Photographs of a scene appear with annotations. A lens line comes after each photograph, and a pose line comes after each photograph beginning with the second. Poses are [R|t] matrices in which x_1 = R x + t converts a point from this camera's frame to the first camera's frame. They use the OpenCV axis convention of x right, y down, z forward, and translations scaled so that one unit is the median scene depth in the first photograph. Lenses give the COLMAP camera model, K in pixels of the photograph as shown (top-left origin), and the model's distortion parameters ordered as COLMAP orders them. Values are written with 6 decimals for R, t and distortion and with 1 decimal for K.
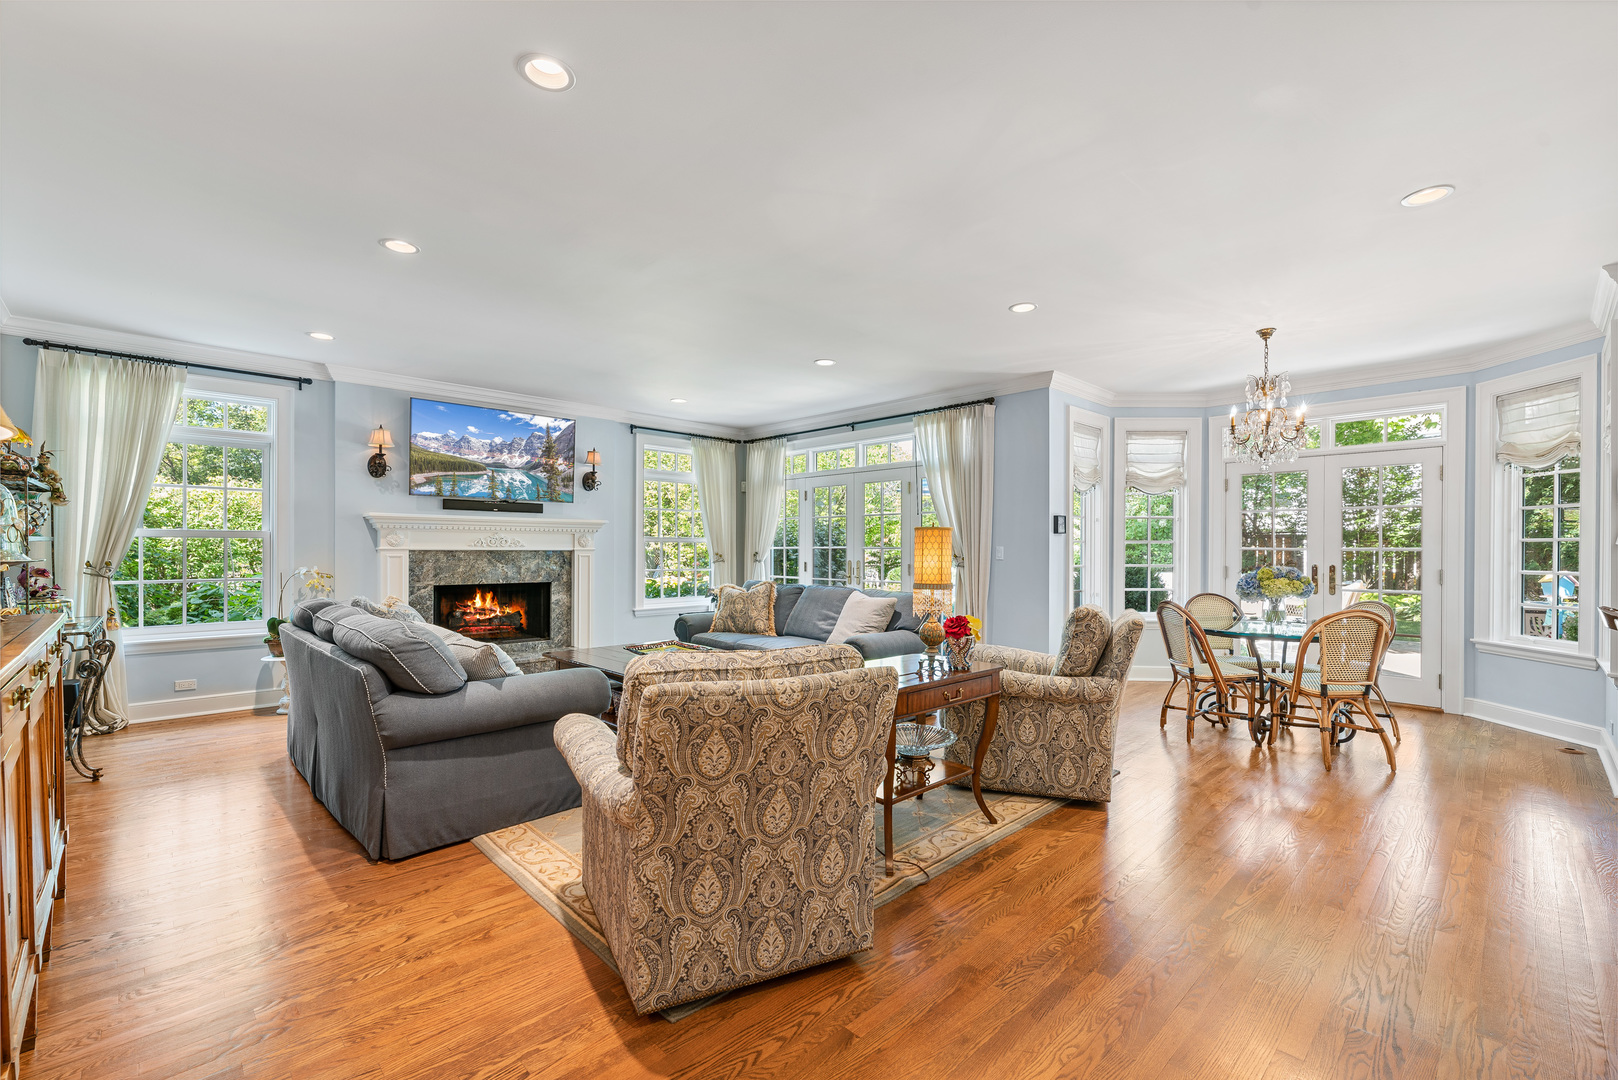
lens RADIAL K [[684.4, 0, 821.2], [0, 684.4, 548.8], [0, 0, 1]] dist [-0.001444, -0.000276]
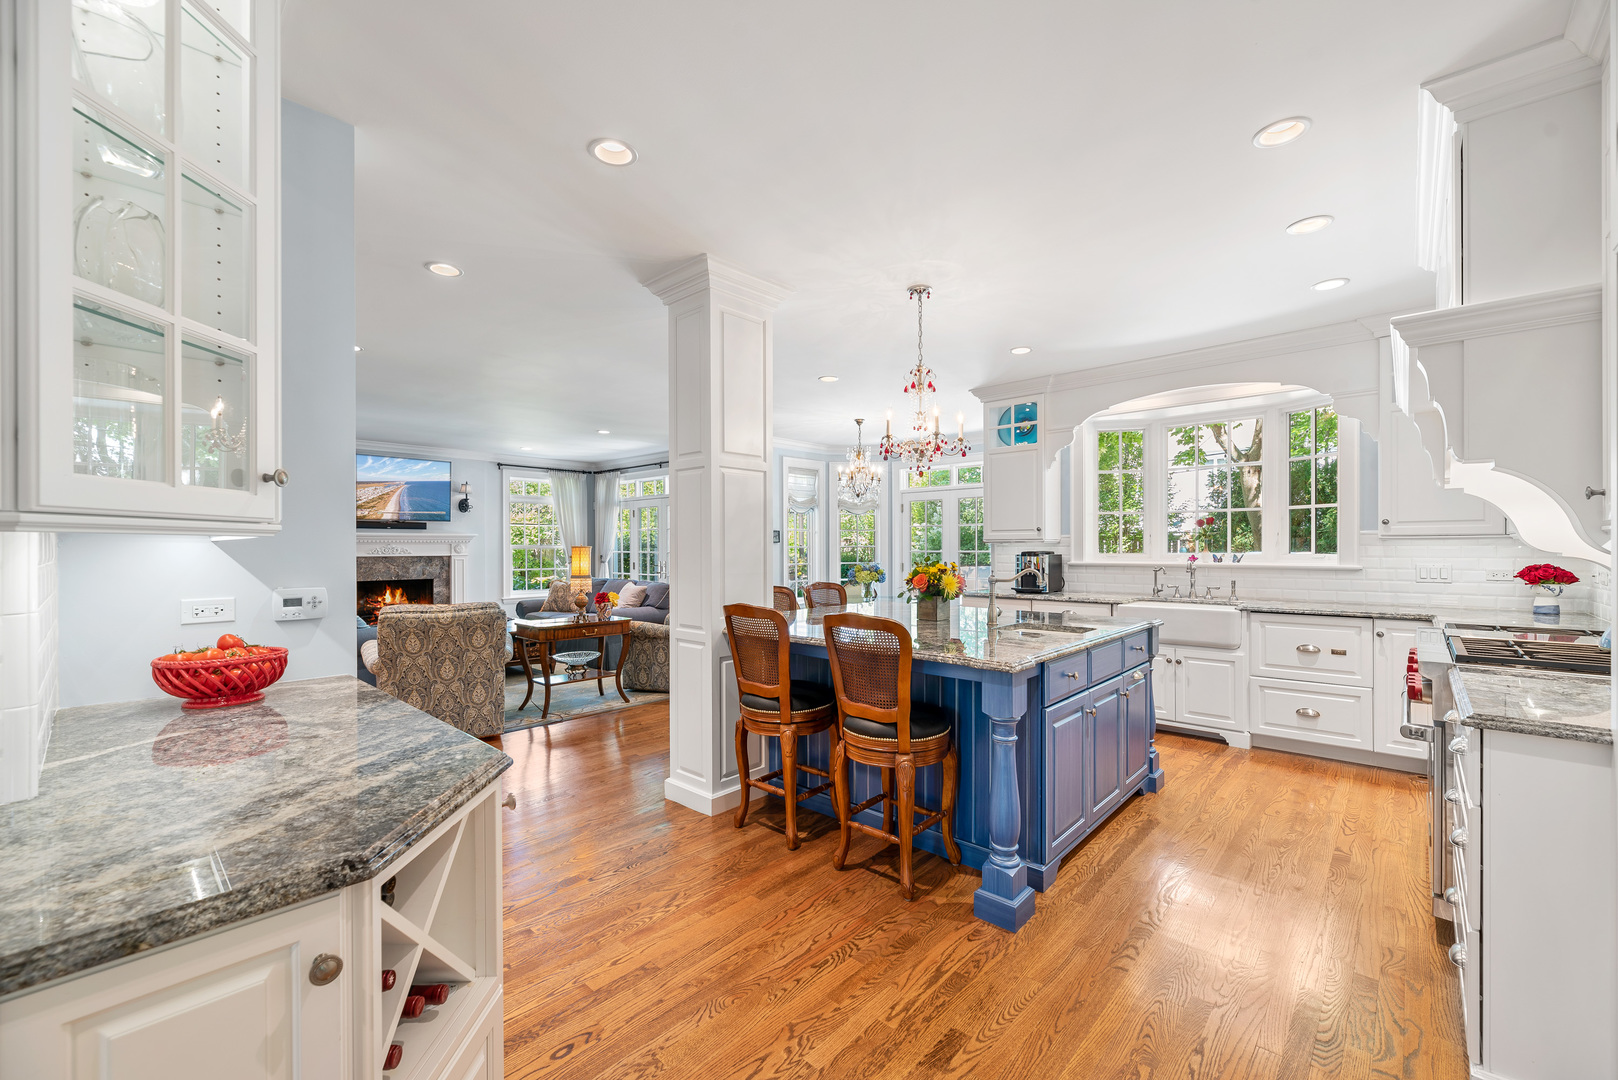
lens RADIAL K [[653.2, 0, 813.9], [0, 653.2, 549.6], [0, 0, 1]] dist [0.001908, 0.000130]
pose [[0.998031, -0.008389, 0.062152, 0.309970], [0.008174, 0.999960, 0.003708, -0.010165], [-0.062180, -0.003193, 0.998060, -0.392866]]
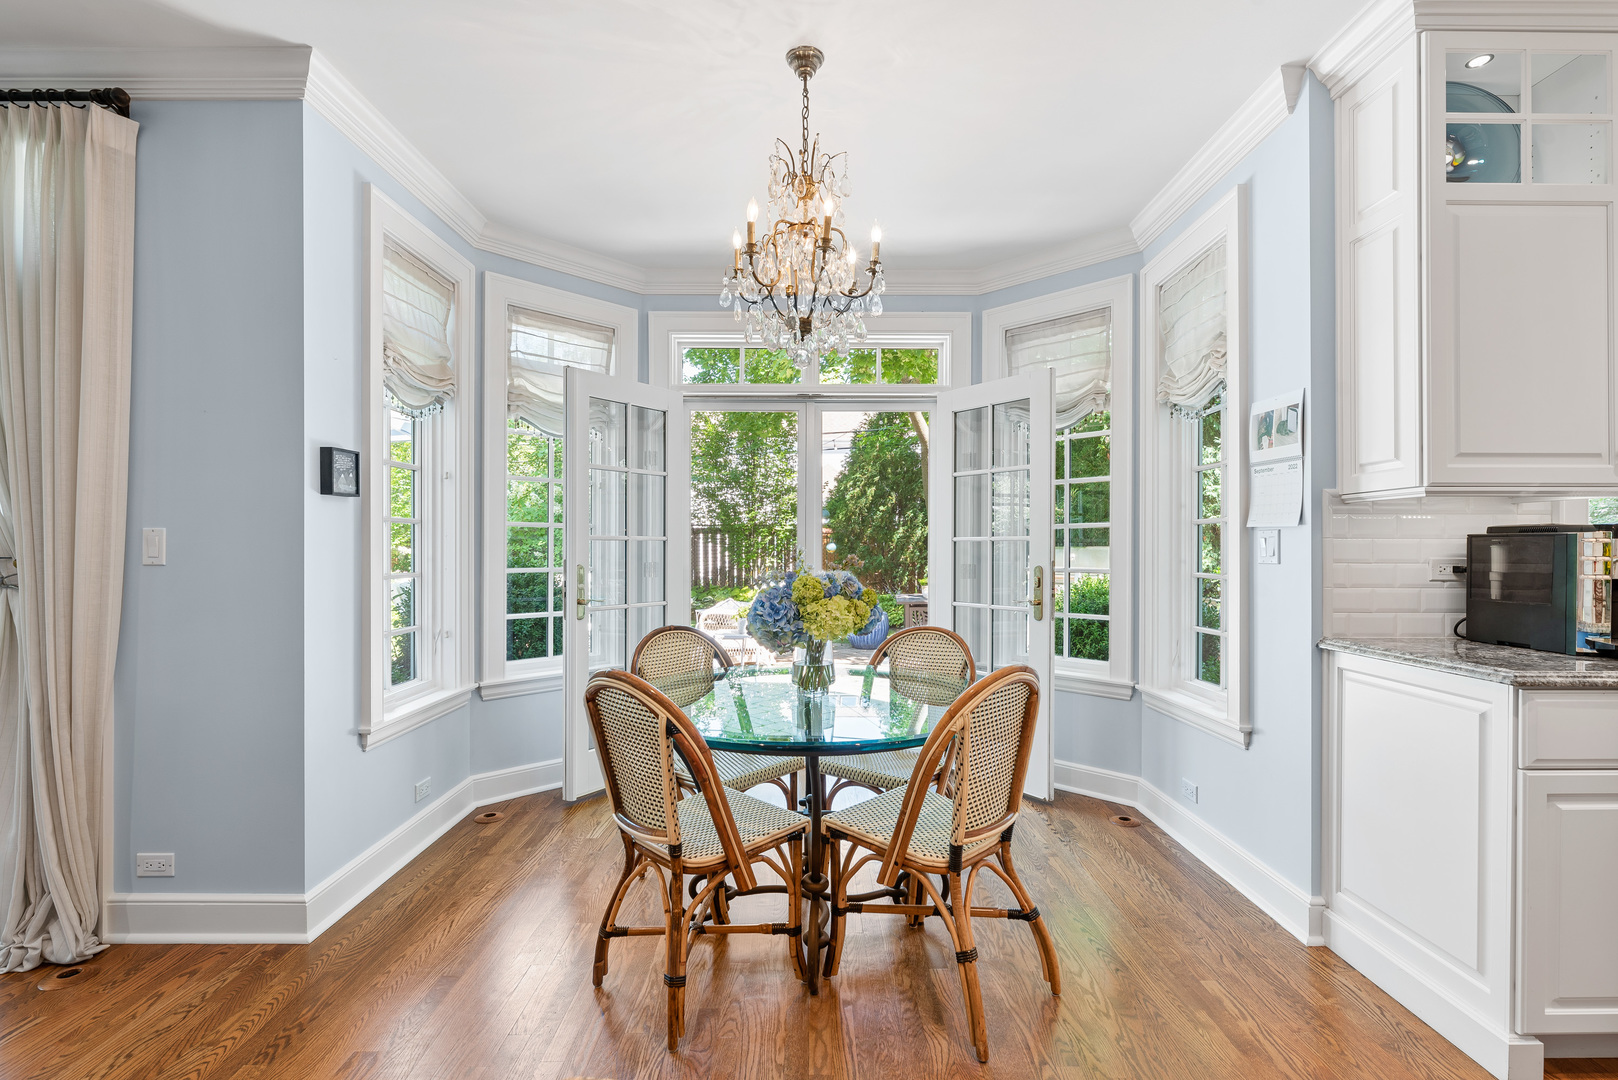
lens RADIAL K [[745.3, 0, 810.6], [0, 745.3, 549.1], [0, 0, 1]] dist [-0.000722, -0.000233]
pose [[0.696498, -0.004322, 0.717546, 0.210550], [0.001010, 0.999987, 0.005043, 0.005841], [-0.717558, -0.002788, 0.696493, 0.466280]]
